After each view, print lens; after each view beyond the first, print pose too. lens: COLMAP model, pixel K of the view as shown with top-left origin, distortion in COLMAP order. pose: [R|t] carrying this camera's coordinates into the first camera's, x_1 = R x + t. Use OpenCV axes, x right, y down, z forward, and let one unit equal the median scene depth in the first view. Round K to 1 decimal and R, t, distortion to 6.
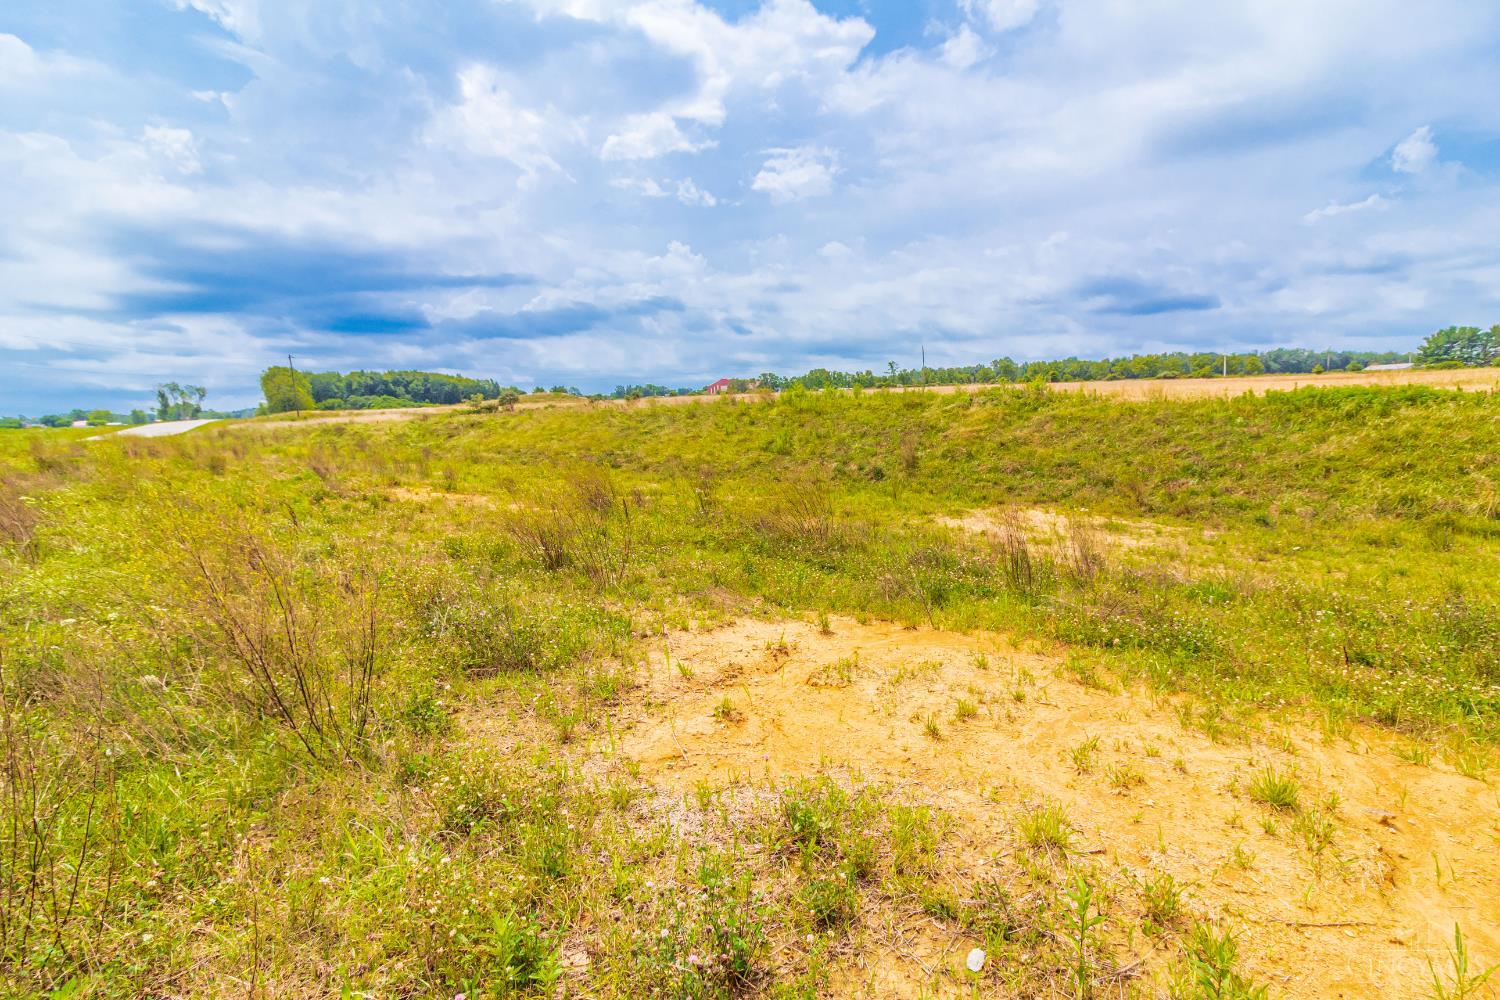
lens RADIAL K [[697.7, 0, 734.1], [0, 697.7, 486.8], [0, 0, 1]] dist [0.019499, -0.003527]
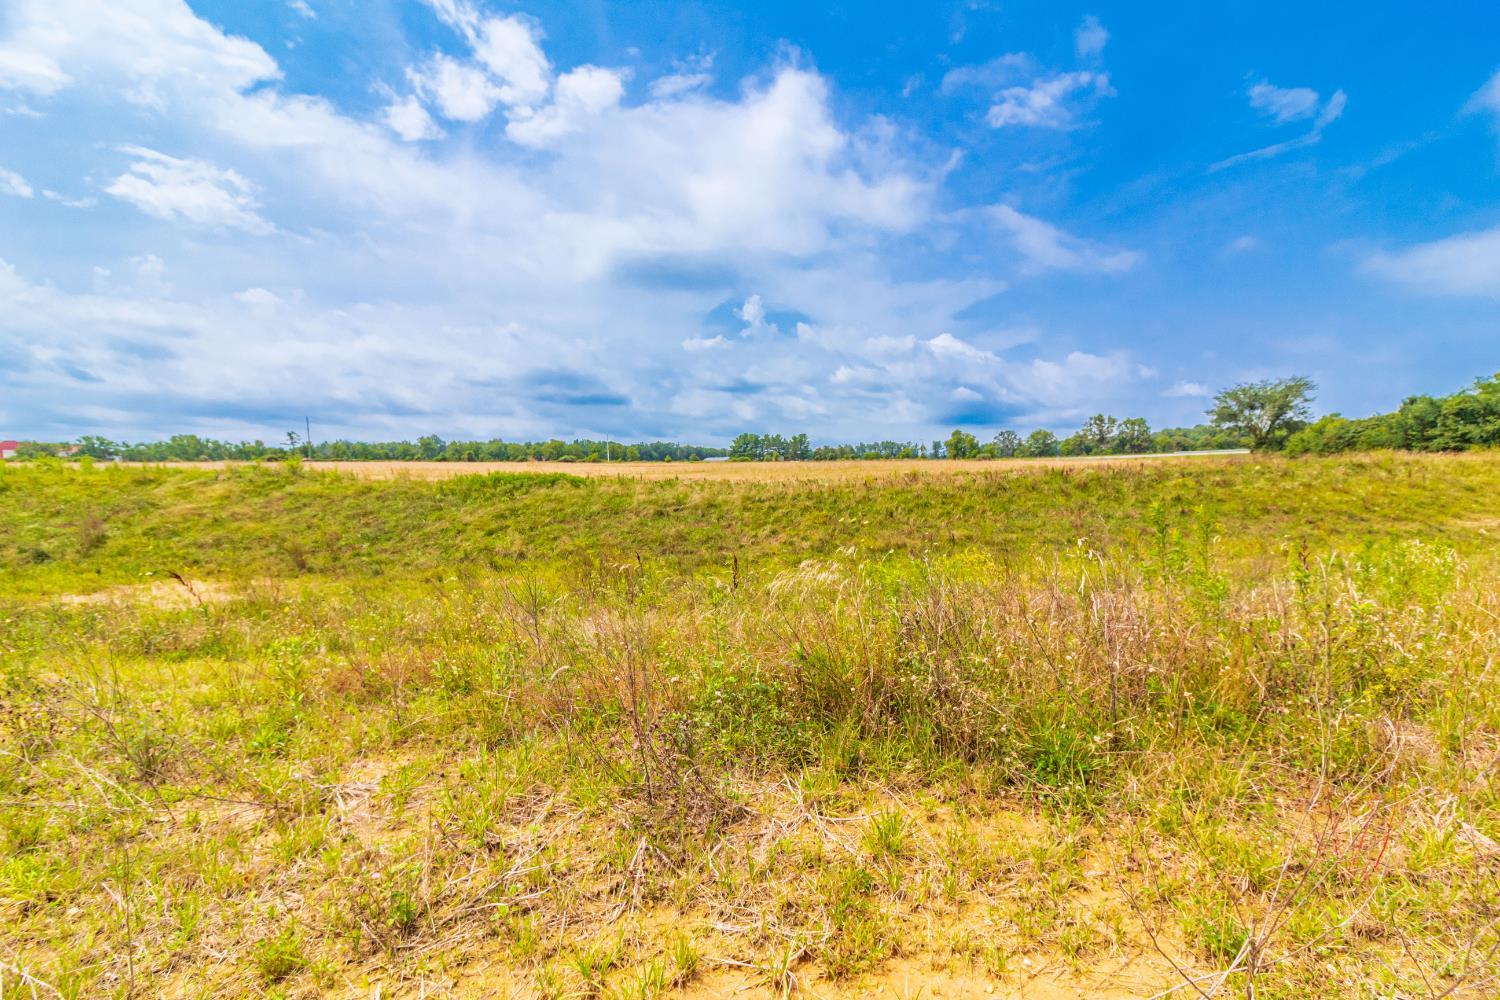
lens RADIAL K [[697.7, 0, 775.7], [0, 697.7, 502.7], [0, 0, 1]] dist [0.019499, -0.003527]
pose [[0.718412, -0.009278, 0.695556, 0.282490], [0.070411, 0.995745, -0.059442, 0.034677], [-0.692045, 0.091679, 0.716009, -0.324696]]
